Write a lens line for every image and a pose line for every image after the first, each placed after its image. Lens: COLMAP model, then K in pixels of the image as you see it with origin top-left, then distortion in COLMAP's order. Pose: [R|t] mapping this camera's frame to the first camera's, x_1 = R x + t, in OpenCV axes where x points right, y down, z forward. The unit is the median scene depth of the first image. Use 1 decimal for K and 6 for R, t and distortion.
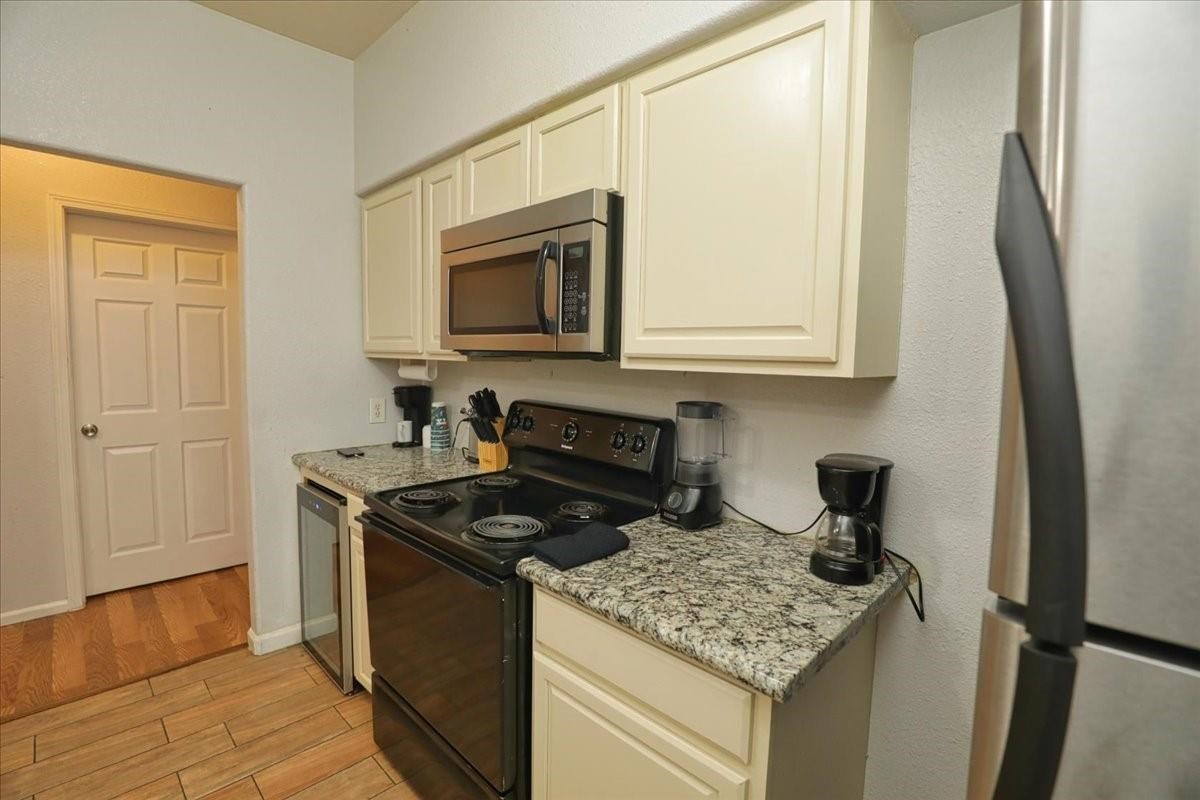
lens RADIAL K [[550.7, 0, 595.1], [0, 550.7, 398.3], [0, 0, 1]] dist [-0.033796, 0.007846]
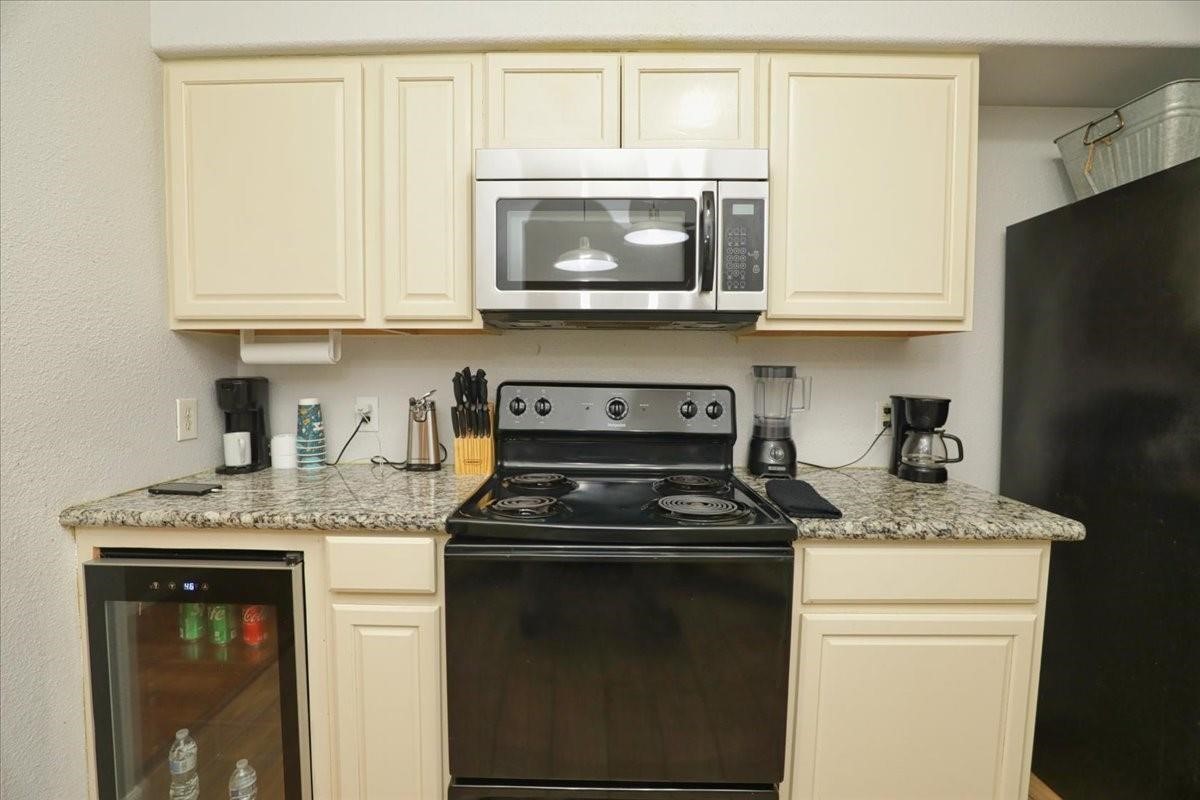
lens RADIAL K [[550.7, 0, 595.1], [0, 550.7, 398.3], [0, 0, 1]] dist [-0.033796, 0.007846]
pose [[0.724382, -0.052354, 0.687408, -0.604161], [0.065058, 0.997854, 0.007441, 0.031321], [-0.686322, 0.039331, 0.726234, 0.319443]]
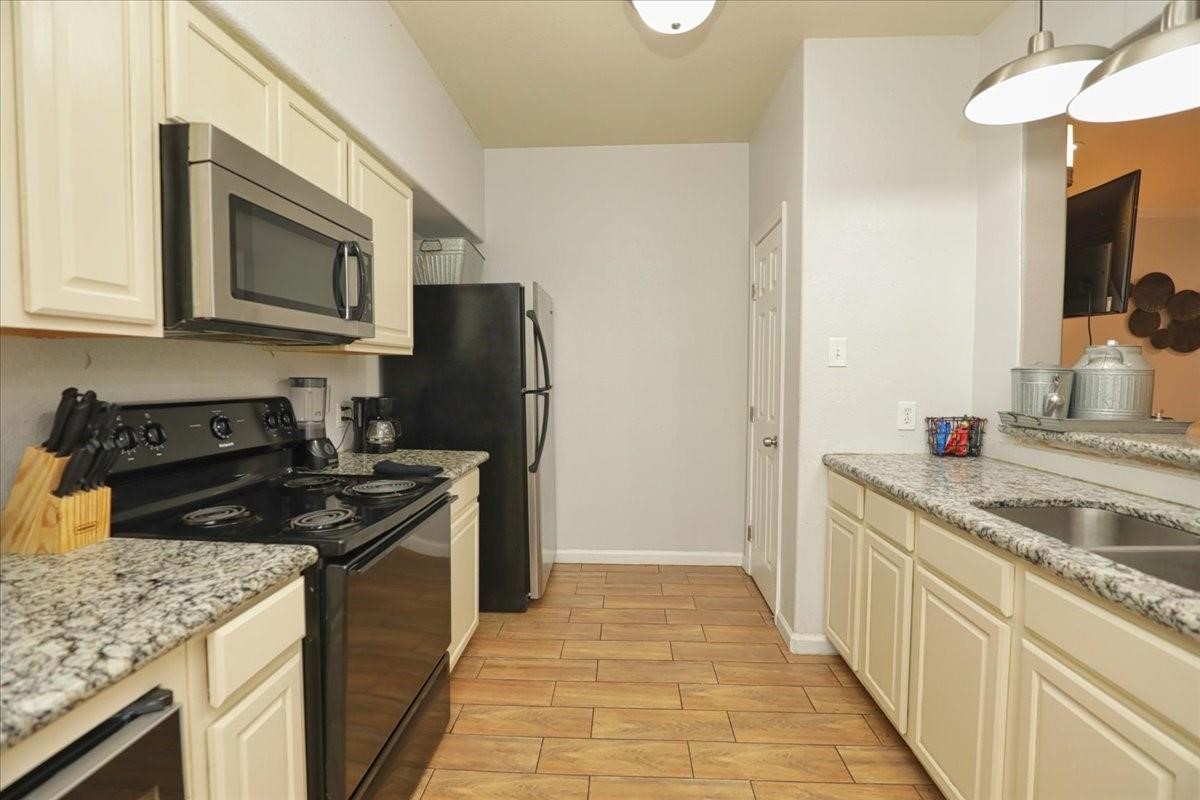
lens RADIAL K [[550.7, 0, 595.1], [0, 550.7, 398.3], [0, 0, 1]] dist [-0.033796, 0.007846]
pose [[-0.654235, -0.059855, 0.753919, -0.908344], [0.044700, 0.992060, 0.117551, -0.047563], [-0.754969, 0.110607, -0.646365, 0.969796]]
